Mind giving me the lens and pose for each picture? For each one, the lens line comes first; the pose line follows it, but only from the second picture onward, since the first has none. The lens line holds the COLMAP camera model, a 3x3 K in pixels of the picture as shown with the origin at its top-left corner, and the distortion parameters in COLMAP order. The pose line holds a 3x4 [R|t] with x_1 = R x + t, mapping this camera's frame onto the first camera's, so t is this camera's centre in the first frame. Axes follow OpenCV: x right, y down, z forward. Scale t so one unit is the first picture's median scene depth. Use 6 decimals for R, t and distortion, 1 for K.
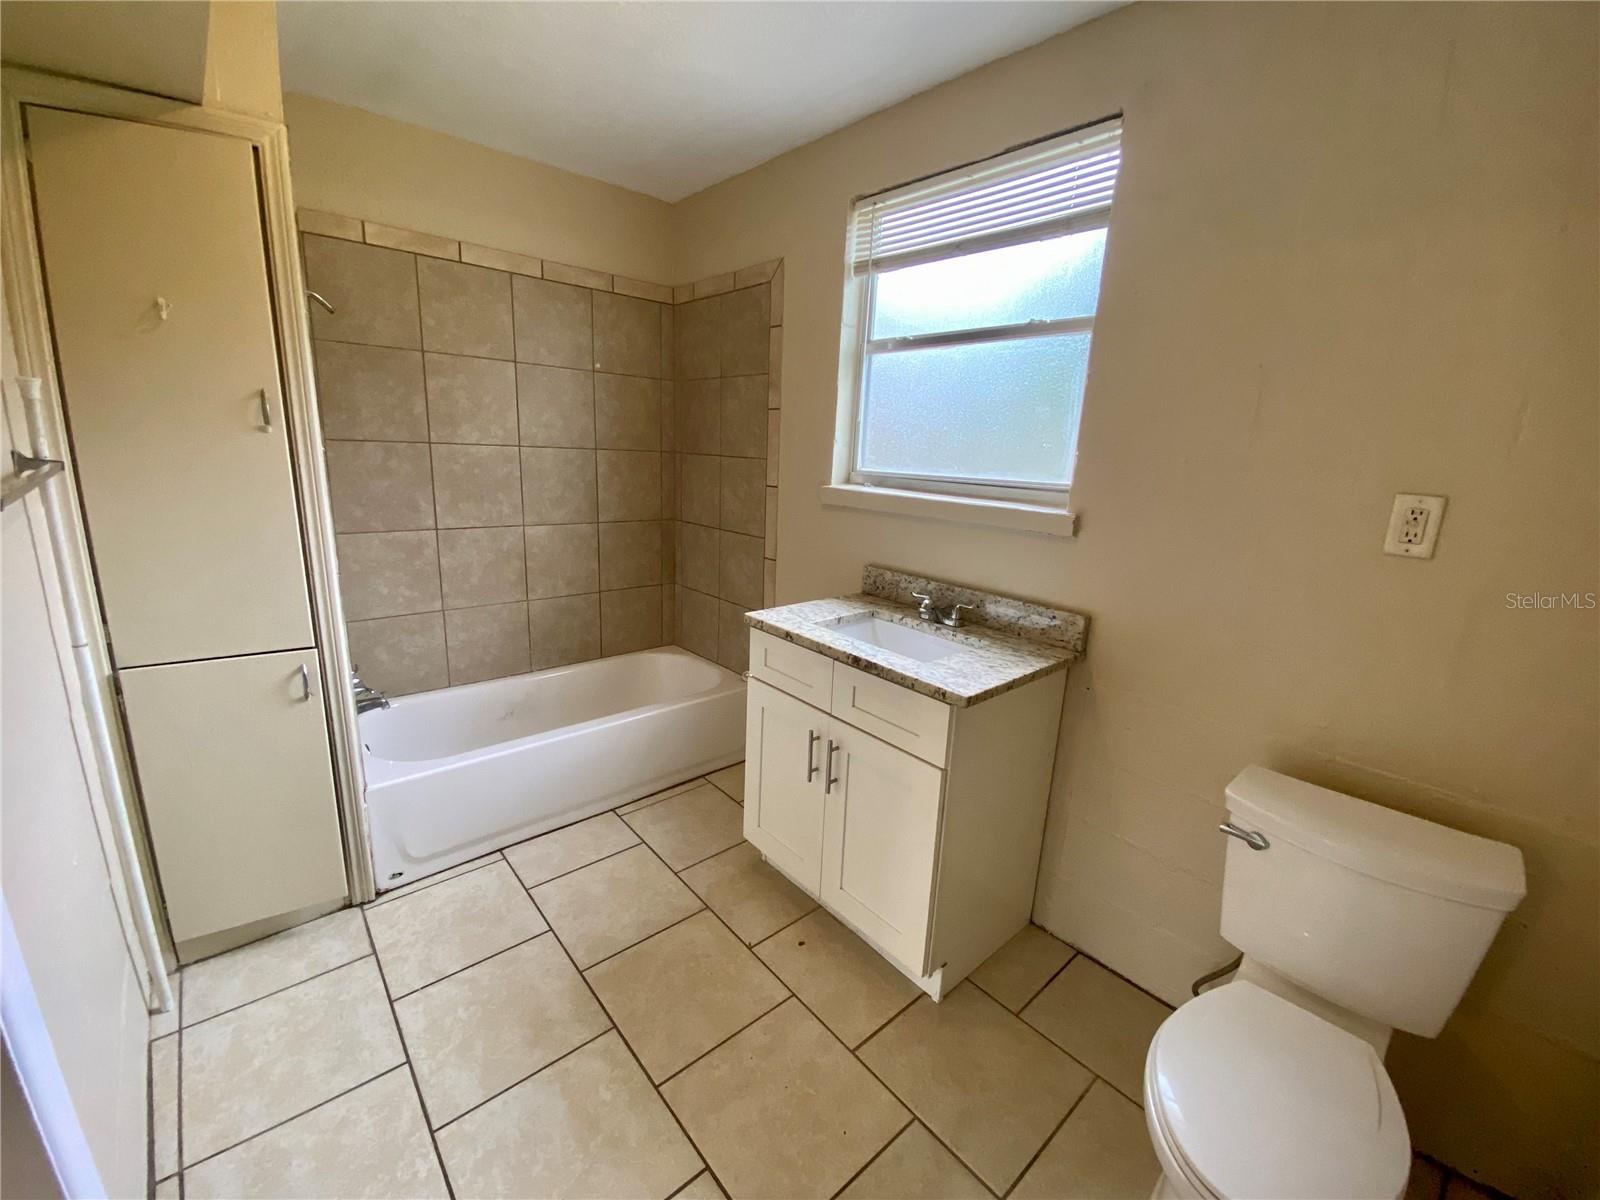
lens RADIAL K [[649.4, 0, 797.3], [0, 649.4, 592.9], [0, 0, 1]] dist [0.035896, -0.030515]
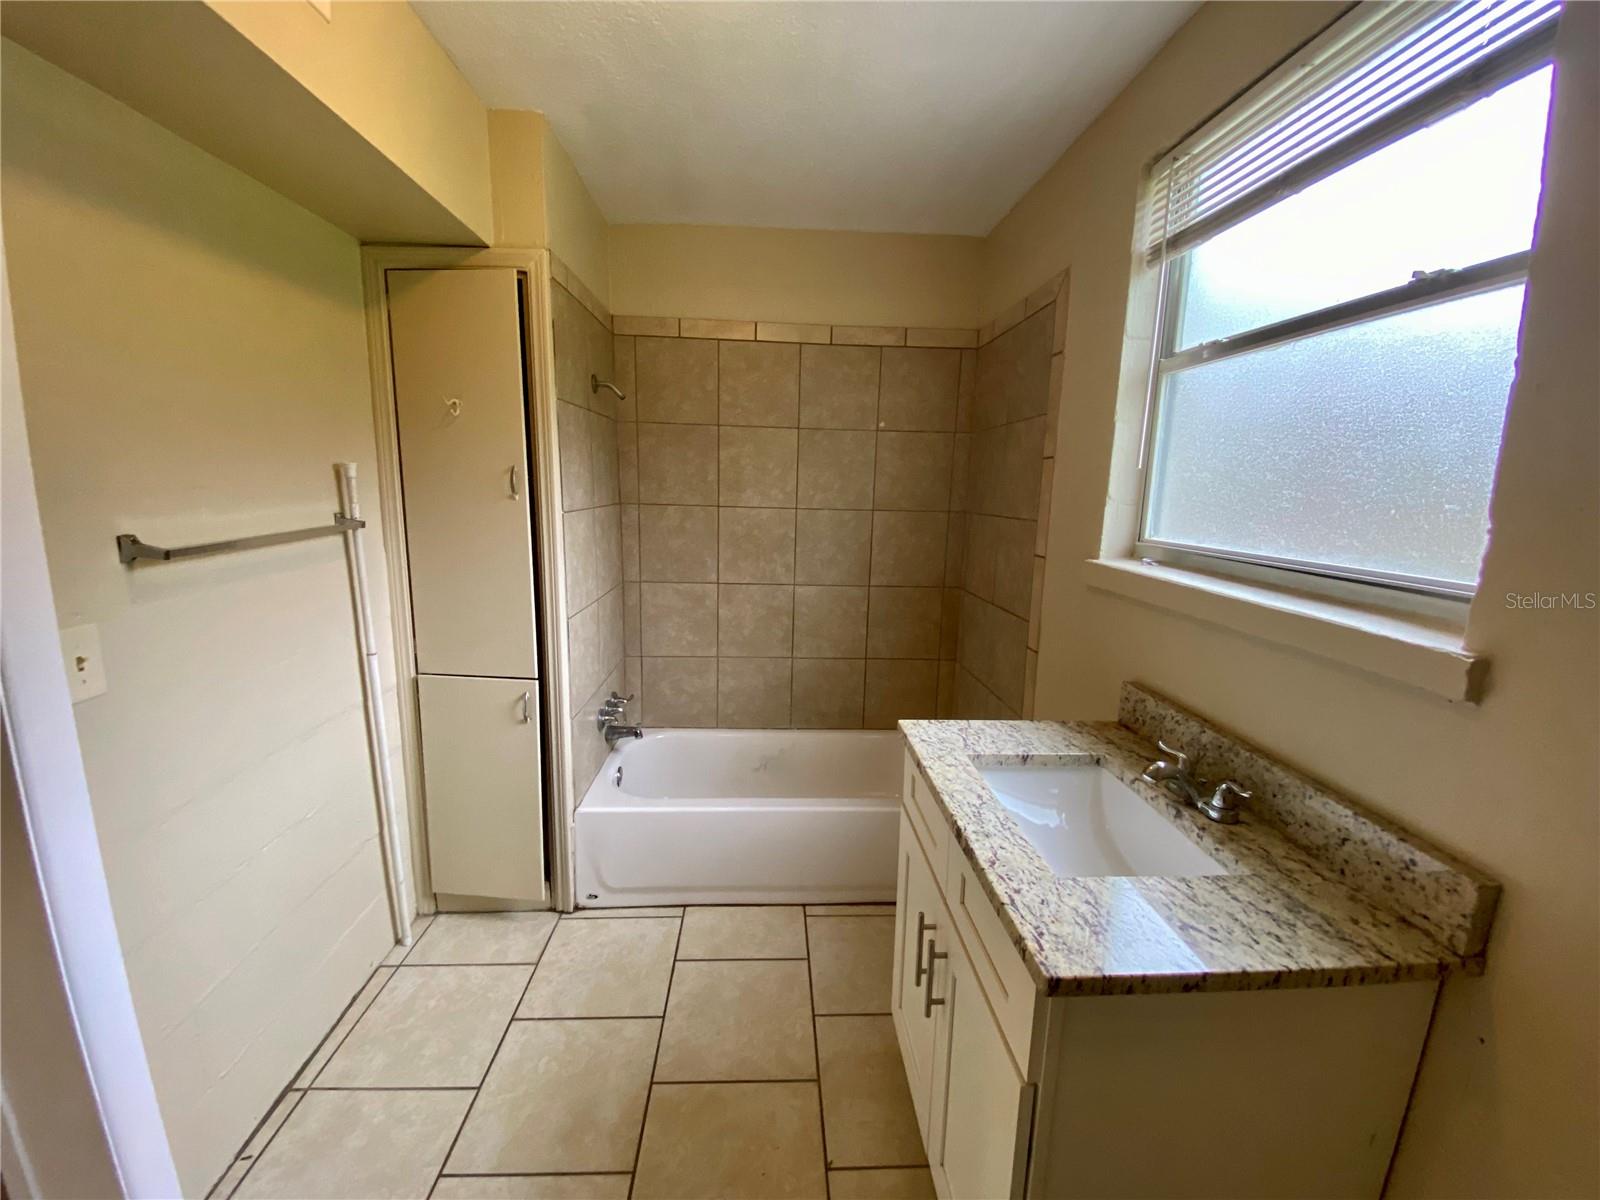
lens RADIAL K [[644.0, 0, 802.0], [0, 644.0, 592.9], [0, 0, 1]] dist [0.047790, -0.041784]
pose [[0.782220, 0.079586, -0.617898, 0.250181], [-0.130263, 0.990778, -0.037291, -0.064746], [0.609232, 0.109659, 0.785374, 0.259684]]
